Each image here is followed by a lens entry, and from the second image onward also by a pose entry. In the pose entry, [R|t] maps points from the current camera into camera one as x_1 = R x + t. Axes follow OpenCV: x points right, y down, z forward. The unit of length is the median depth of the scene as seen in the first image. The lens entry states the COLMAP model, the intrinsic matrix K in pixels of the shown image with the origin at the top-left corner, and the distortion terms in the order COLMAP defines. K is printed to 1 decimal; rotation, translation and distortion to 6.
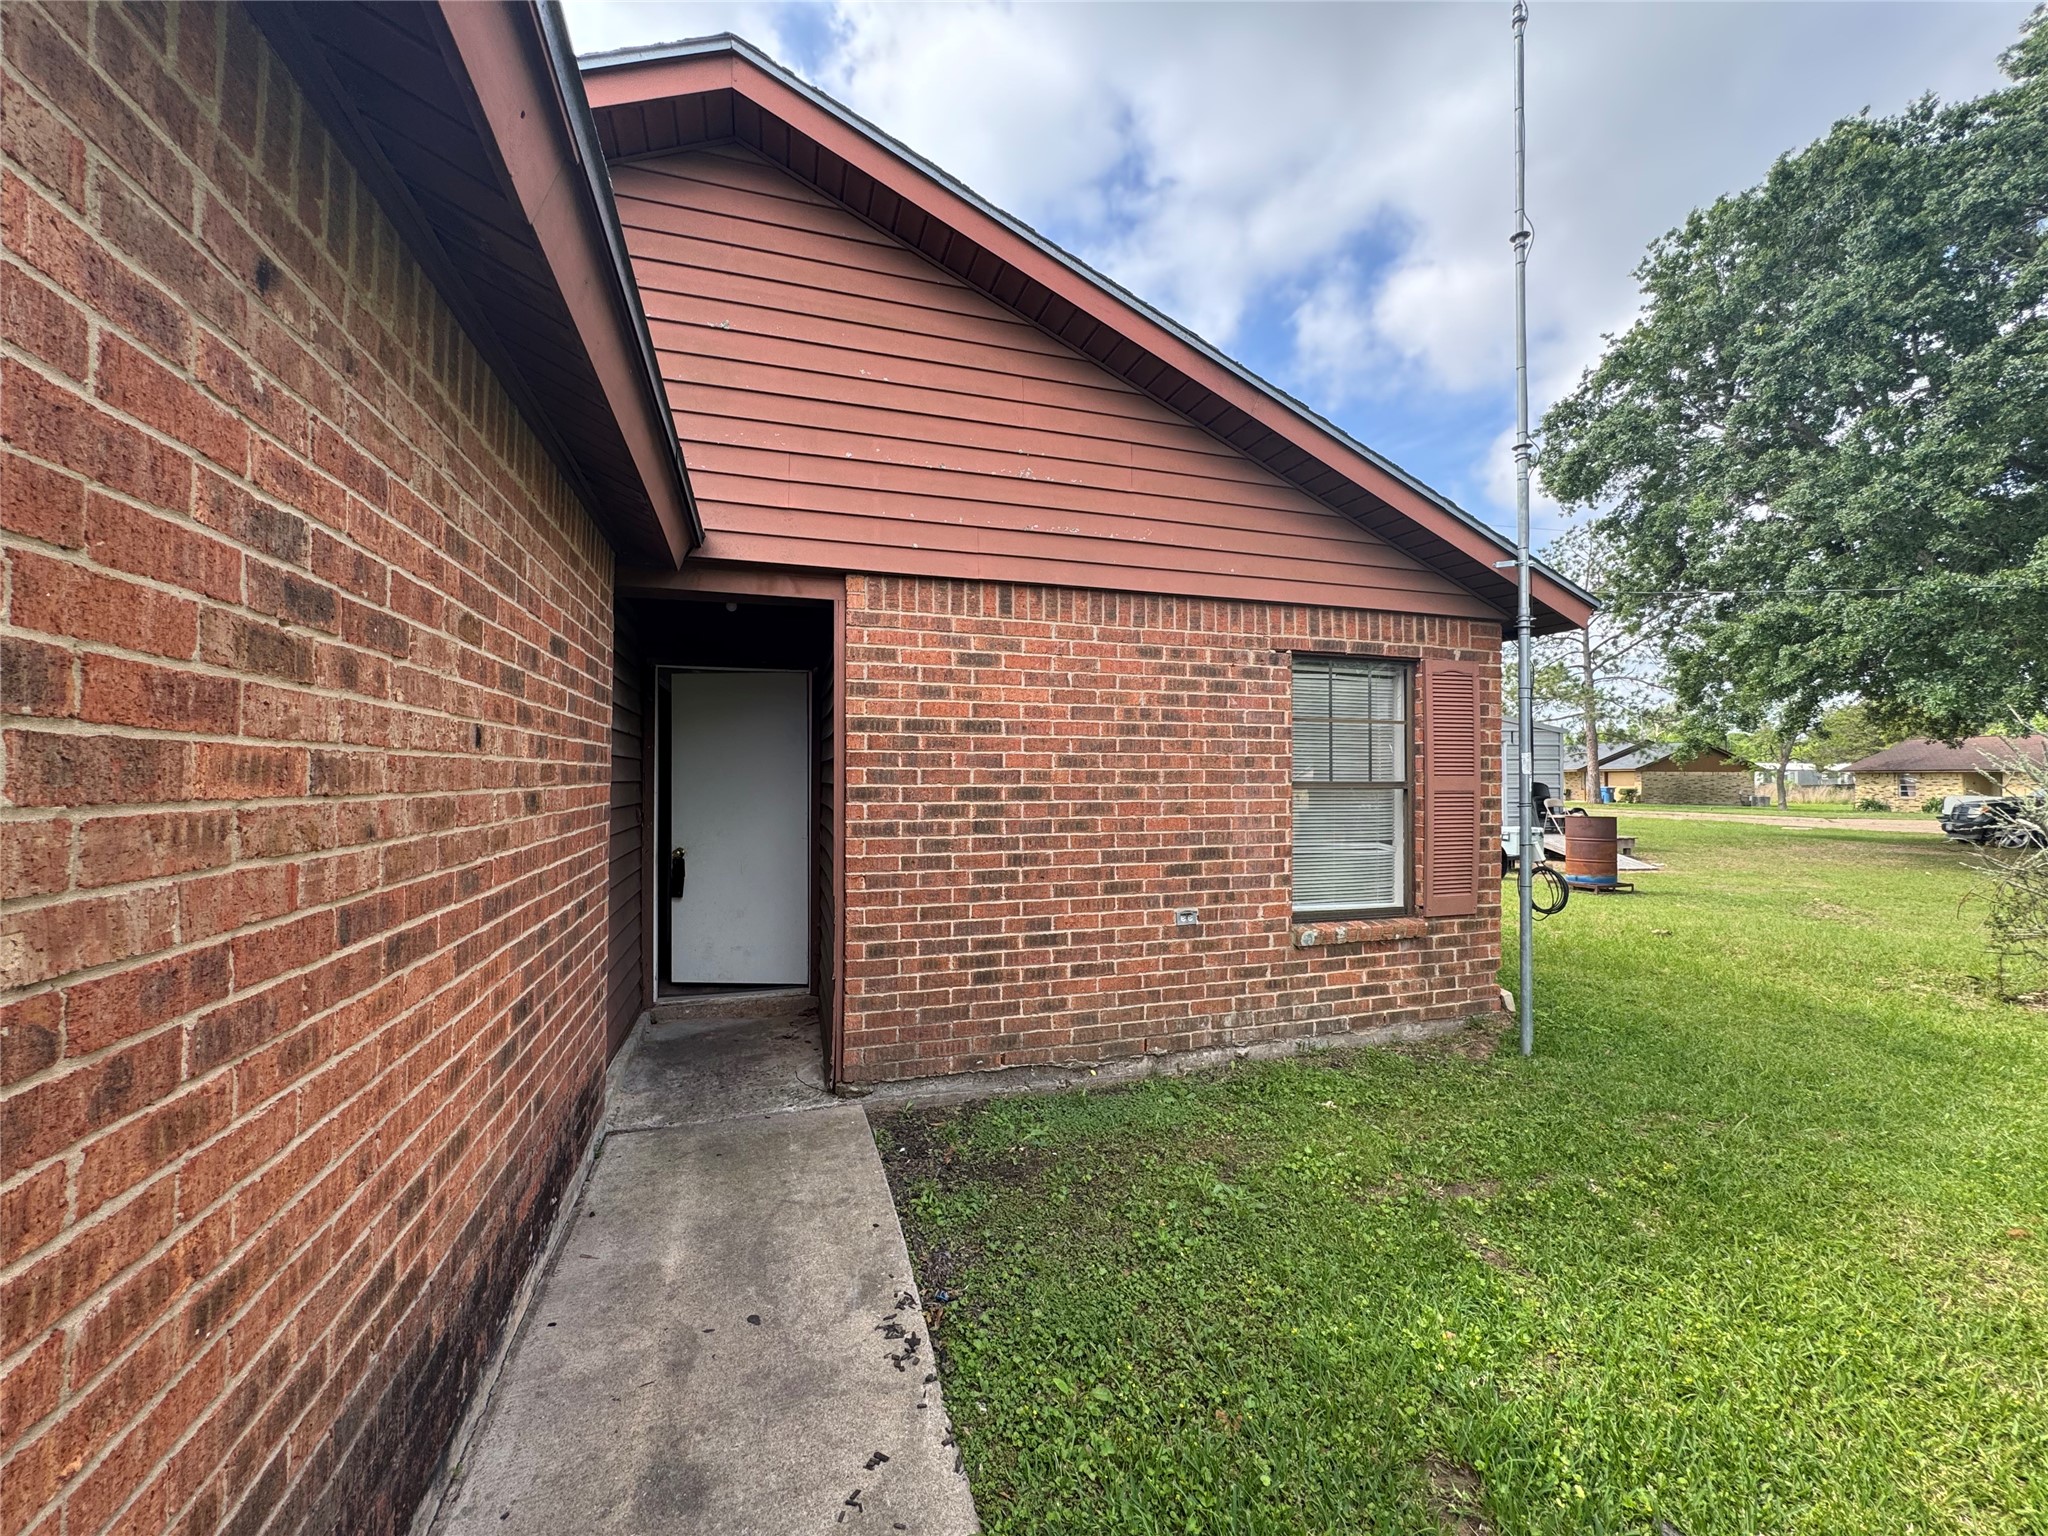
lens RADIAL K [[826.2, 0, 1031.7], [0, 826.2, 764.1], [0, 0, 1]] dist [-0.006781, 0.000730]
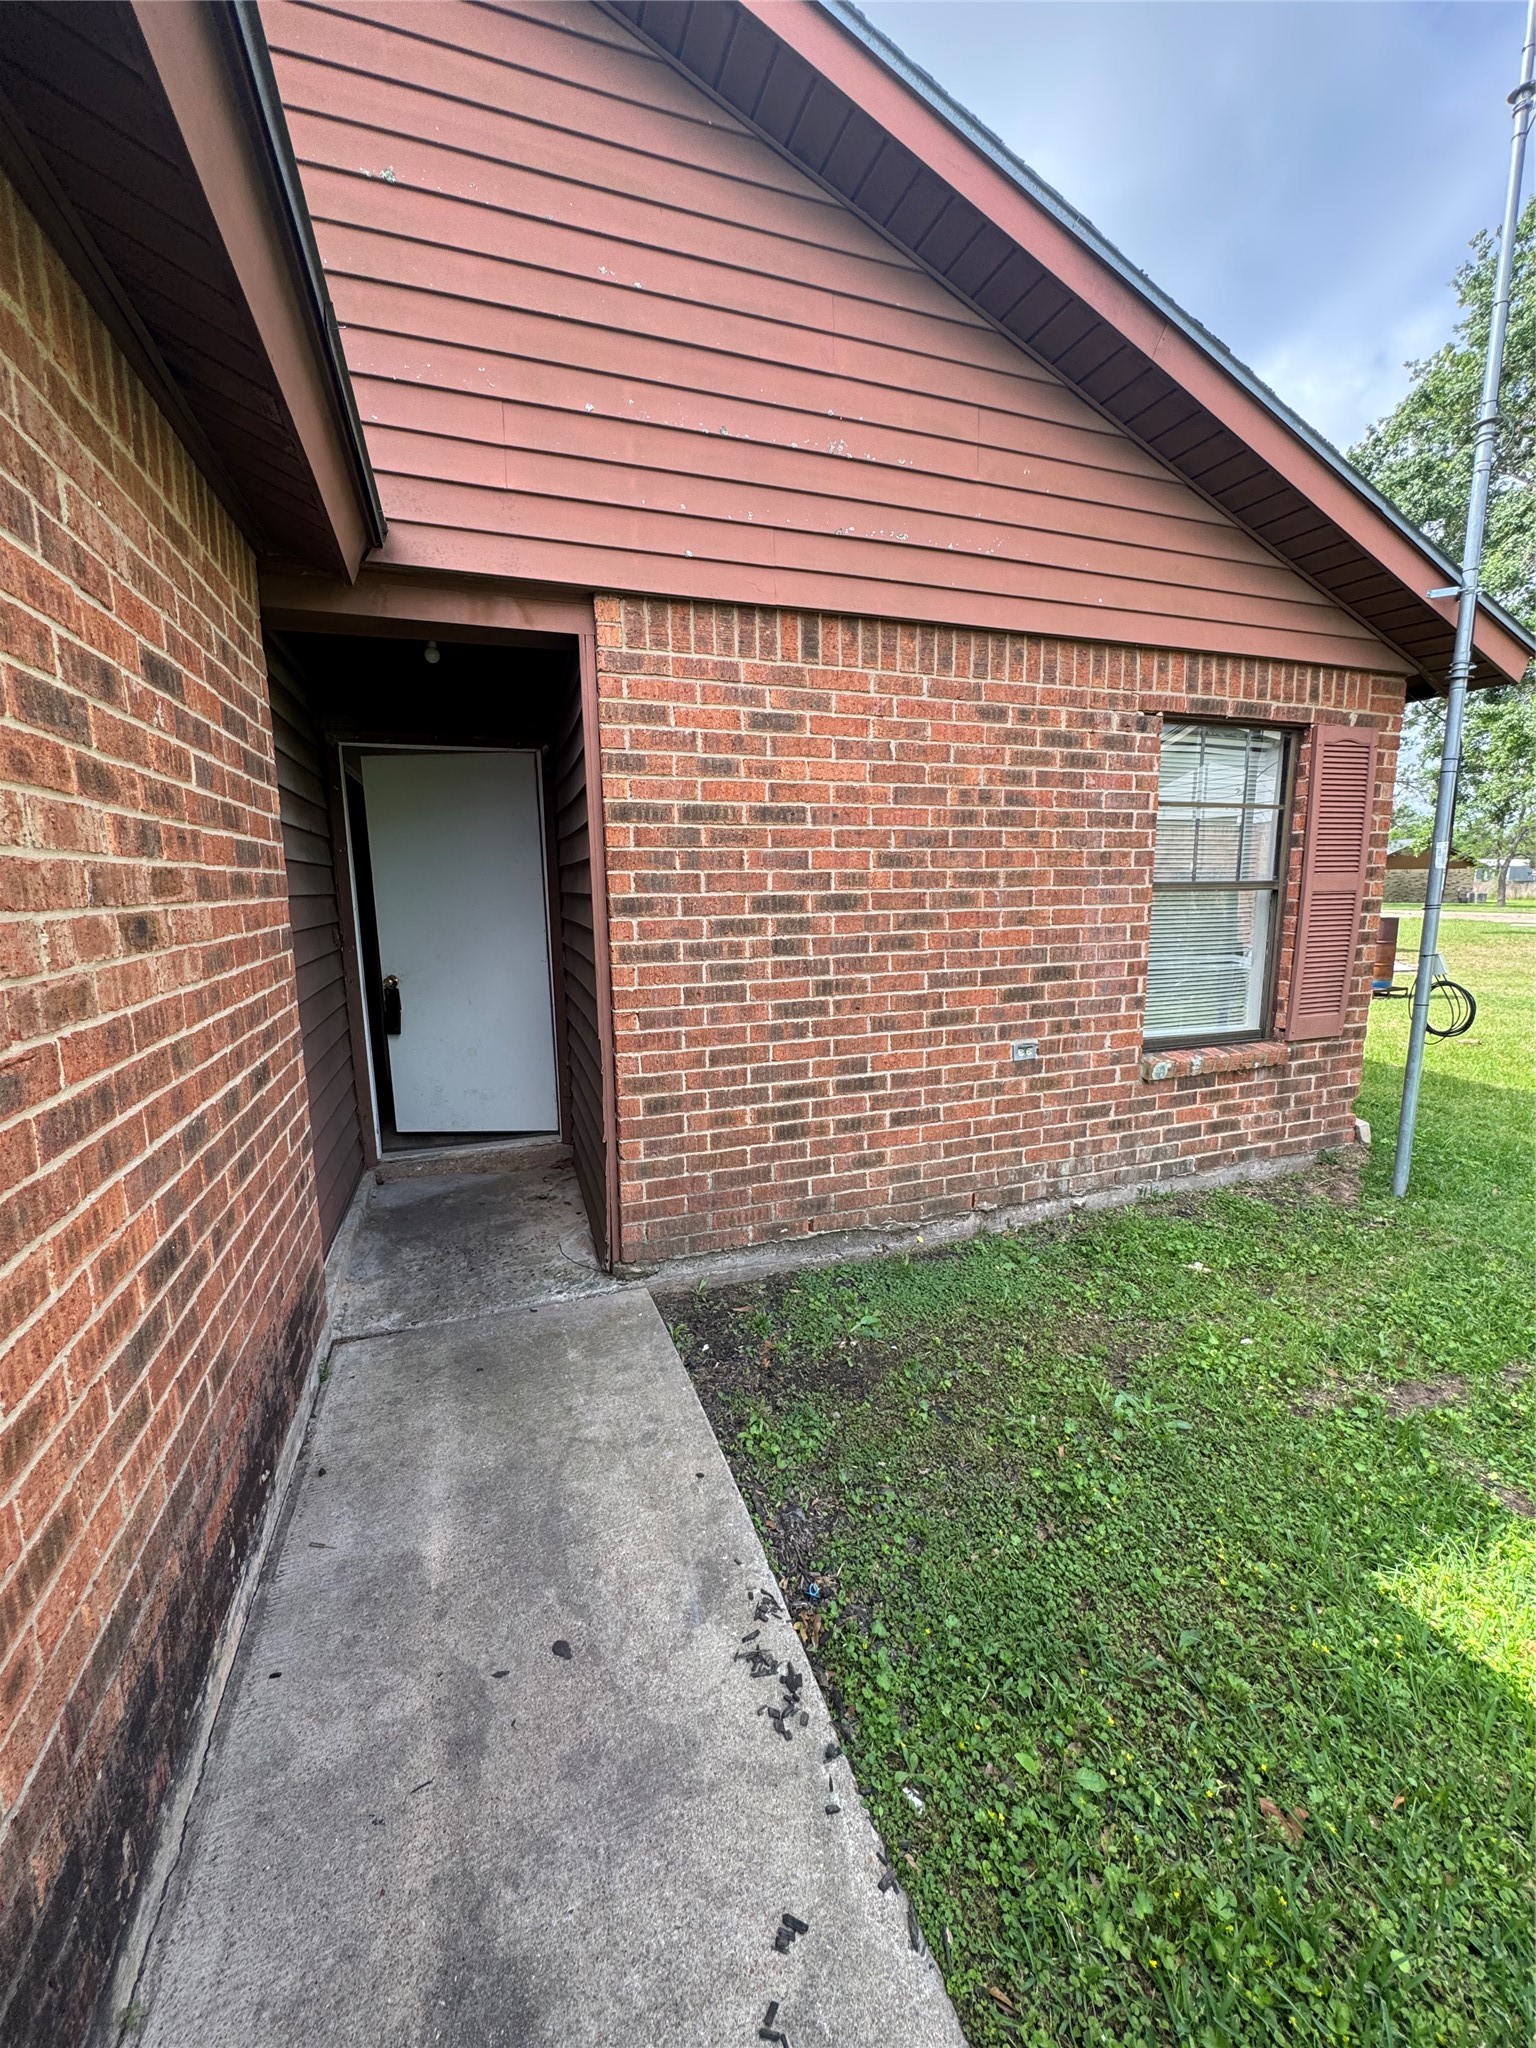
lens RADIAL K [[826.2, 0, 774.1], [0, 826.2, 1016.6], [0, 0, 1]] dist [-0.006781, 0.000730]
pose [[0.999287, -0.020523, 0.031704, -0.090817], [0.014705, 0.984650, 0.173920, 0.005190], [-0.034787, -0.173330, 0.984249, 0.212977]]
